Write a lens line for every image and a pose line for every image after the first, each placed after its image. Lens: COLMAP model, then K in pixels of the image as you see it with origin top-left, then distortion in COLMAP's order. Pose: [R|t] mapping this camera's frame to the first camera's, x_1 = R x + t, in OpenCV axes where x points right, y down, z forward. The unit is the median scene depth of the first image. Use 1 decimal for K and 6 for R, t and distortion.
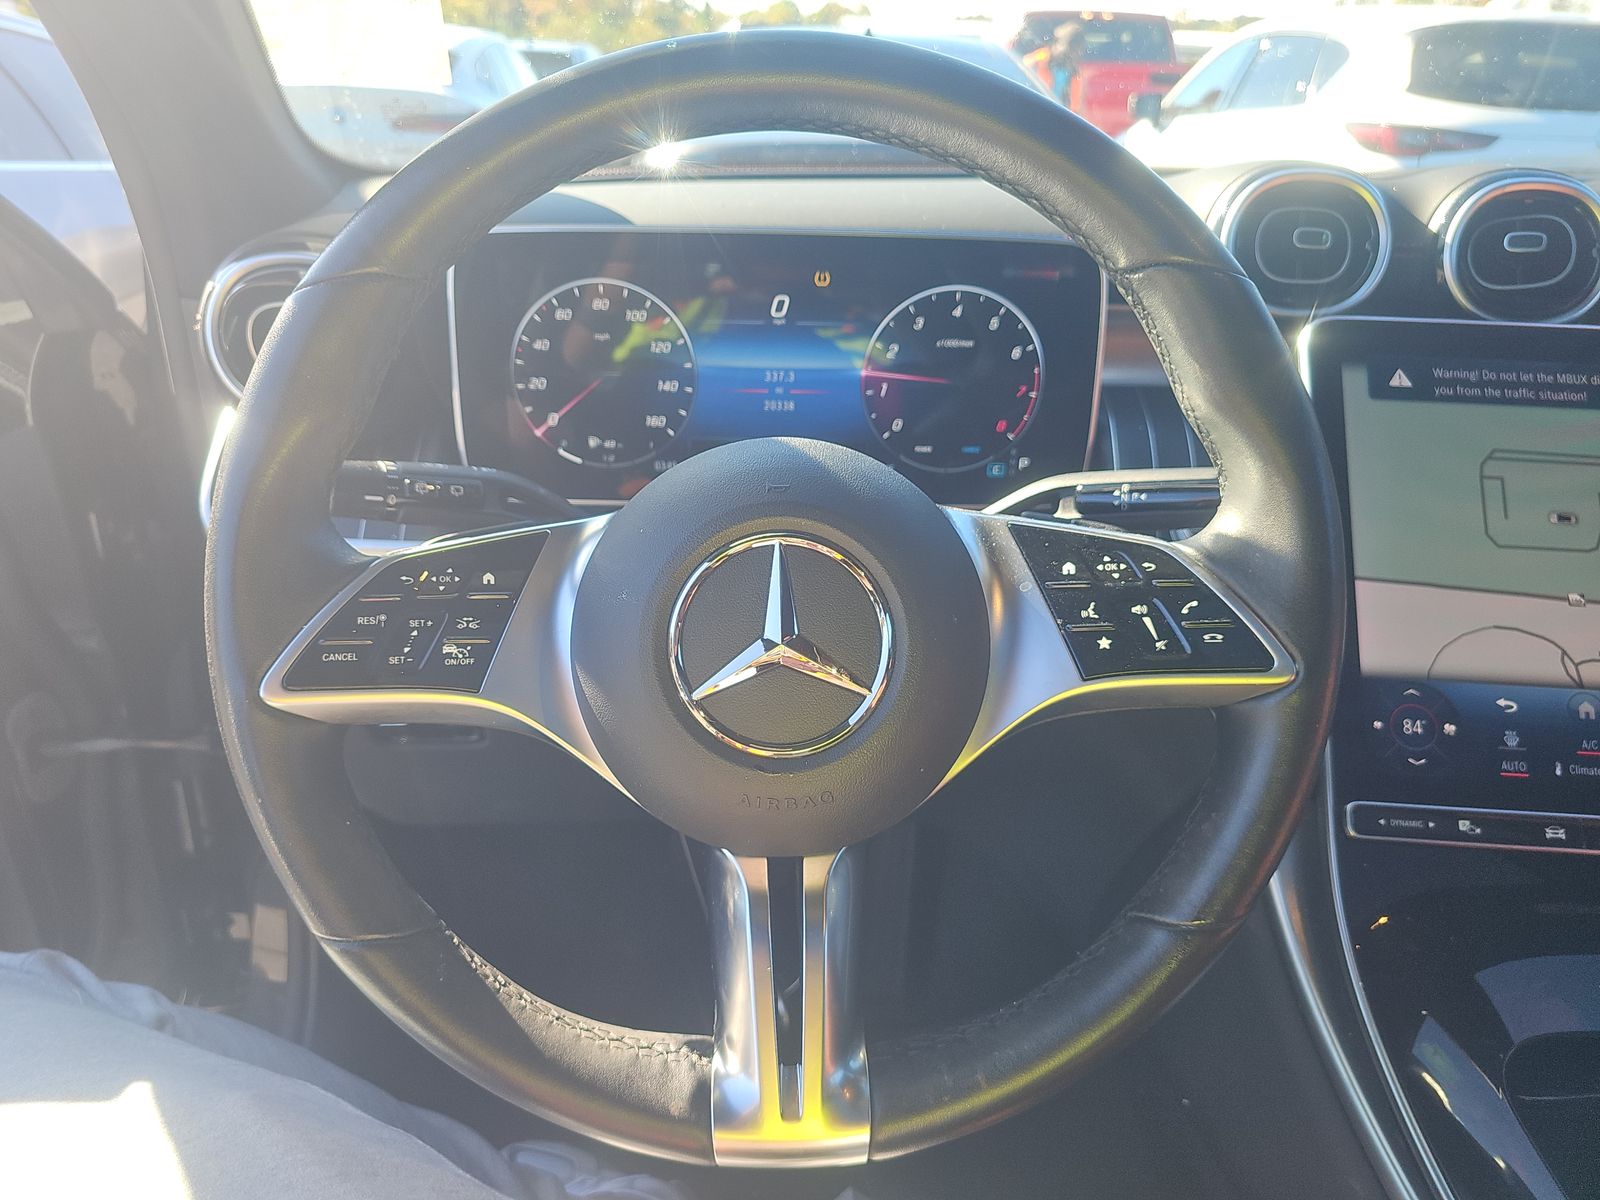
lens RADIAL K [[1028.1, 0, 800.0], [0, 1028.1, 600.0], [0, 0, 1]] dist [0.033318, -0.055289]
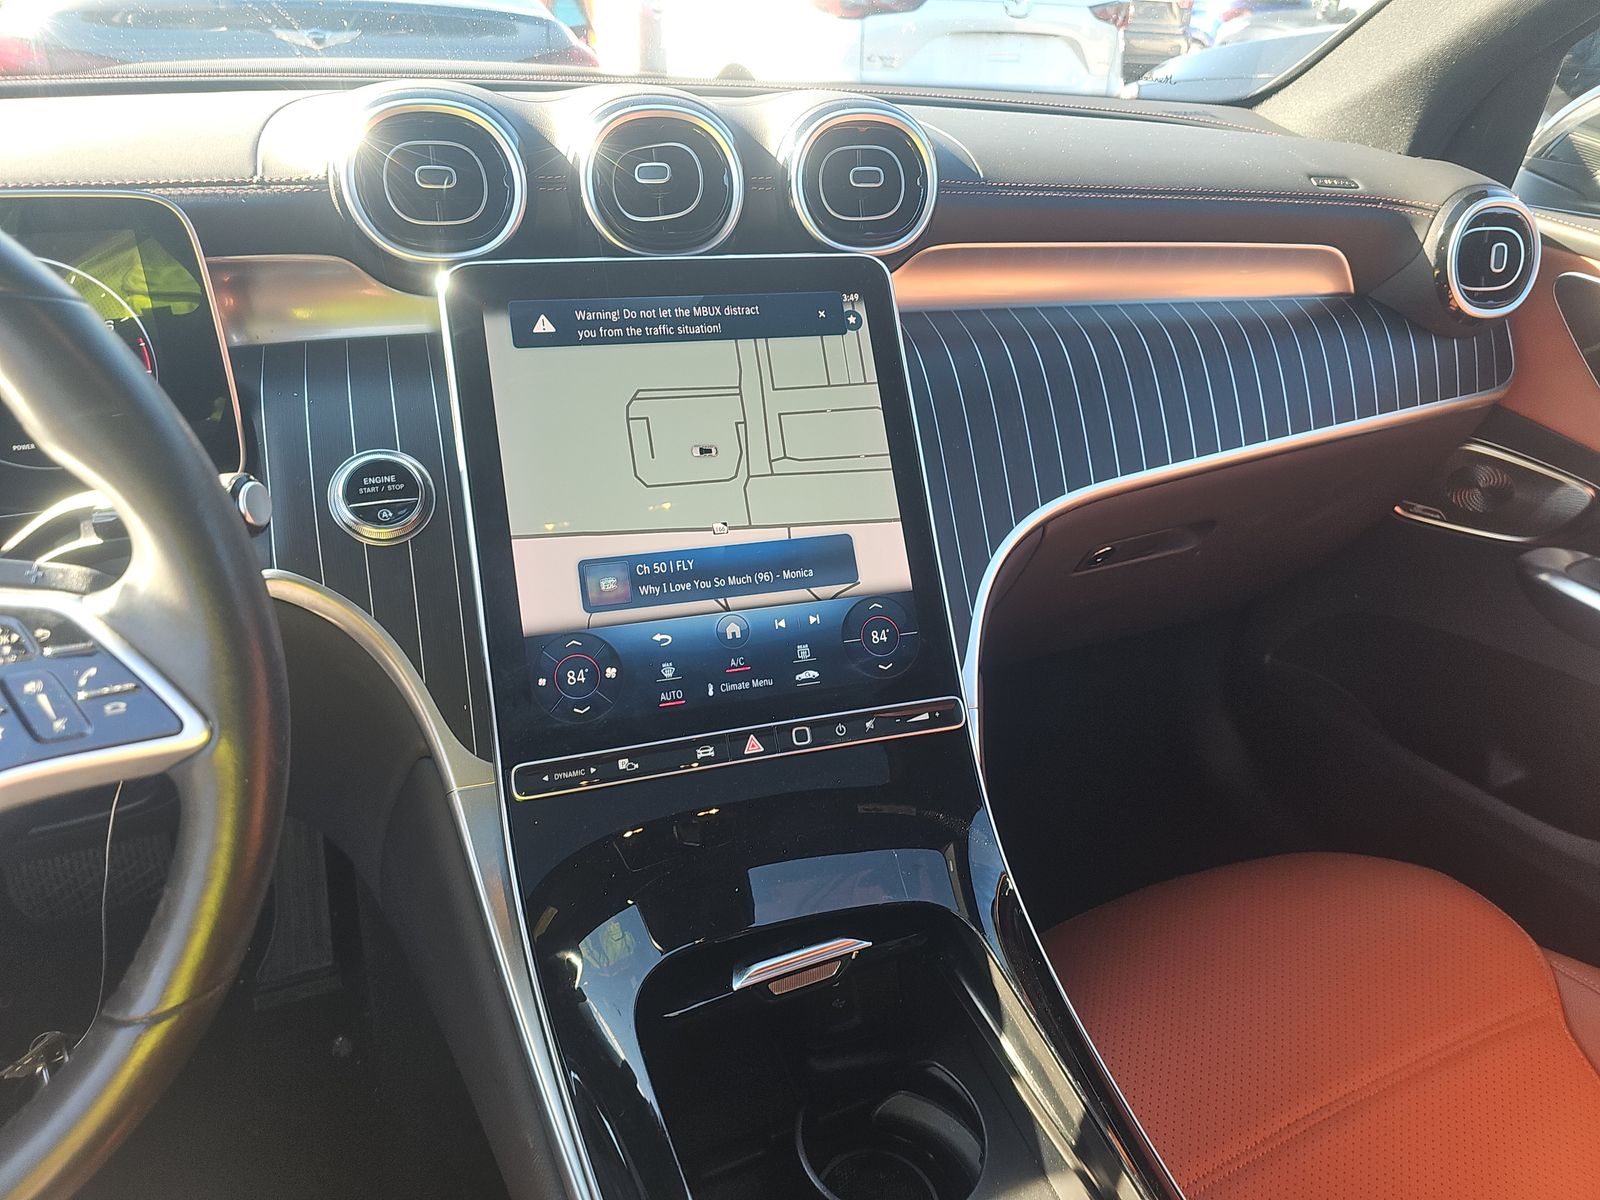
lens RADIAL K [[1028.1, 0, 800.0], [0, 1028.1, 600.0], [0, 0, 1]] dist [0.033318, -0.055289]
pose [[0.916622, -0.177439, 0.358217, 0.612202], [0.132524, 0.980298, 0.146470, -0.102144], [-0.377149, -0.086785, 0.922078, -0.037079]]
